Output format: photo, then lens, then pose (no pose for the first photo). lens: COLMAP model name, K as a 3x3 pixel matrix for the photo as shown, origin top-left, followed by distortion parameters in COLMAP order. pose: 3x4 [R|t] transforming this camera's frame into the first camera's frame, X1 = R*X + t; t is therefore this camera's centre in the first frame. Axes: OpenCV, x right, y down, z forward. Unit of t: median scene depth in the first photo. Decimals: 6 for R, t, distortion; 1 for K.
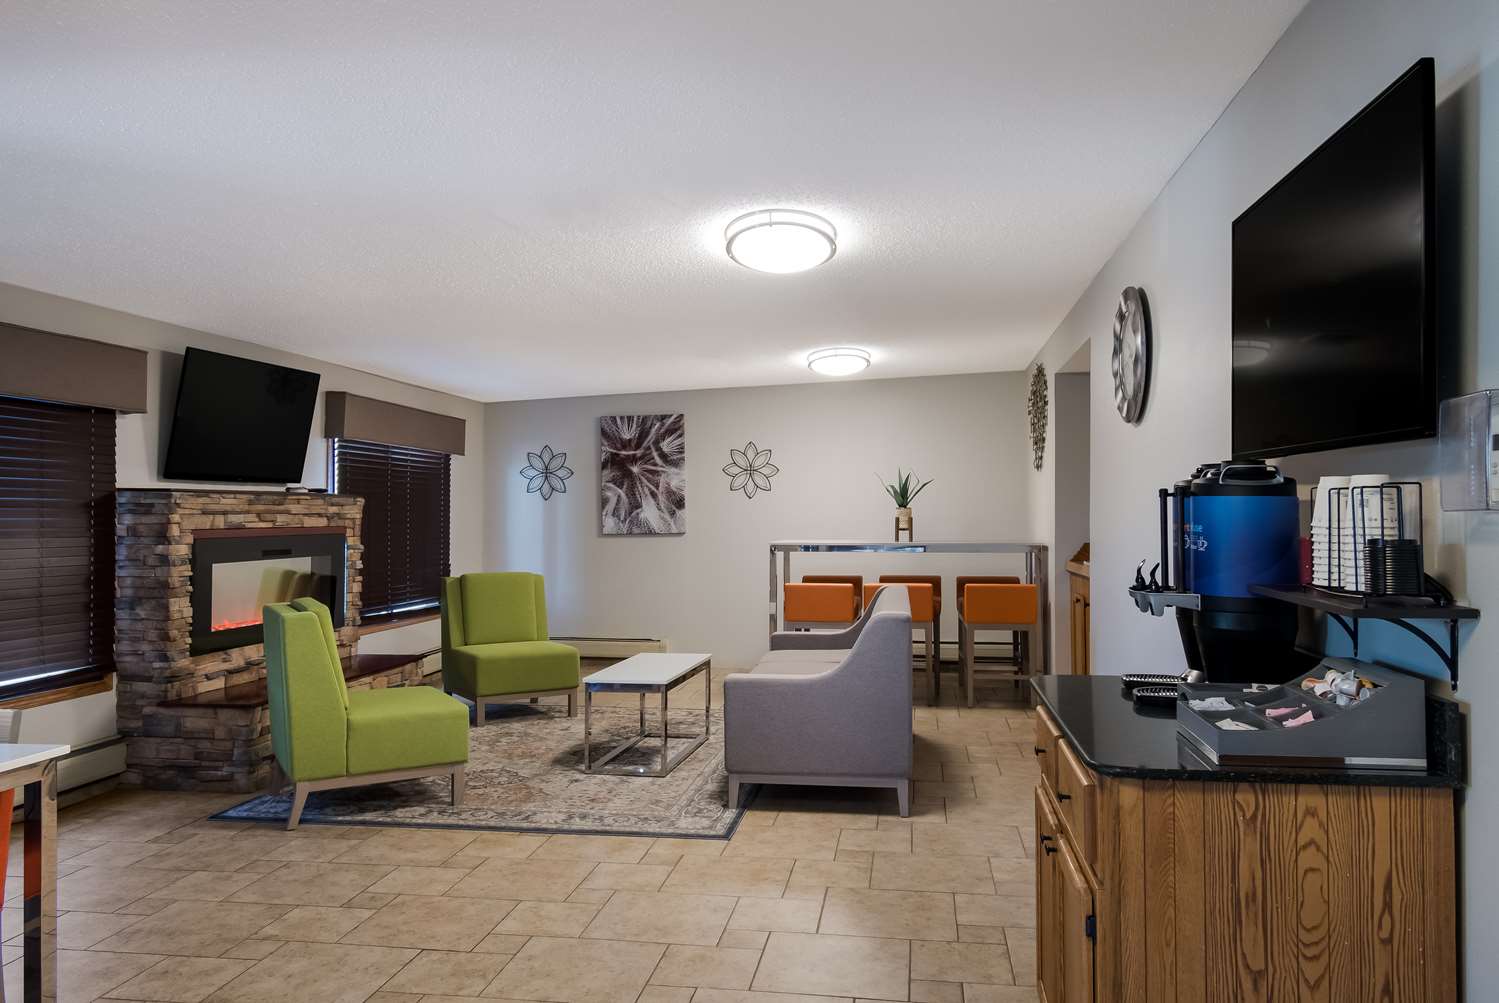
lens RADIAL K [[1089.4, 0, 750.6], [0, 1089.4, 502.0], [0, 0, 1]] dist [0.013756, -0.000649]
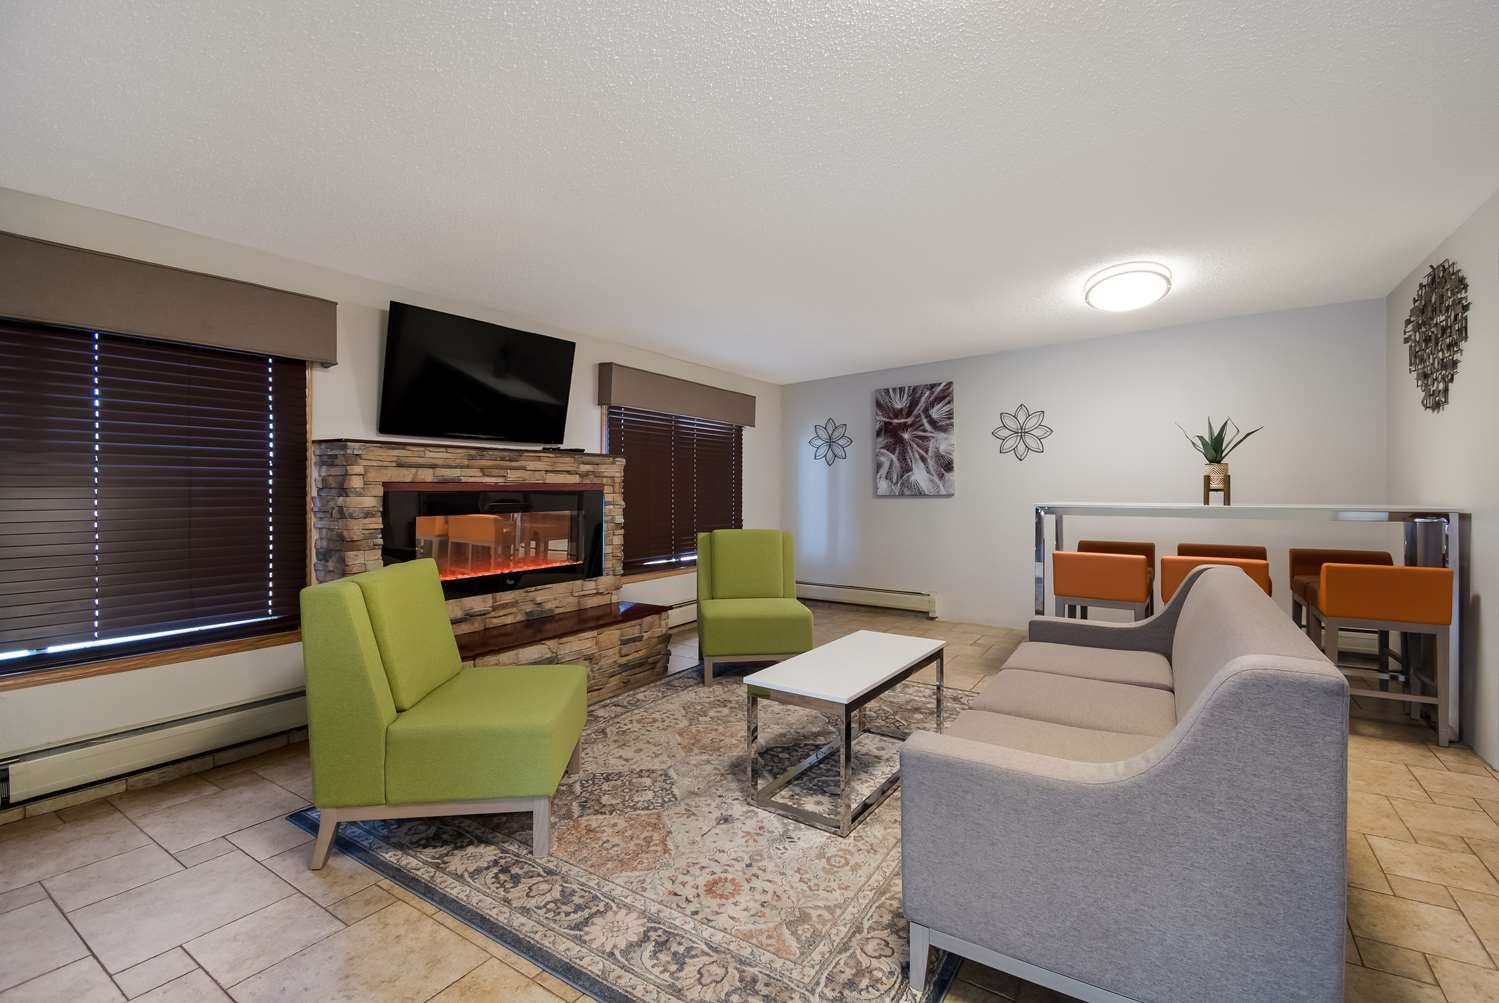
lens RADIAL K [[661.4, 0, 747.8], [0, 661.4, 479.4], [0, 0, 1]] dist [0.011528, -0.001965]
pose [[0.910640, -0.003227, -0.413189, 0.030473], [0.002697, 0.999995, -0.001866, 0.019324], [0.413193, 0.000585, 0.910643, 0.455480]]
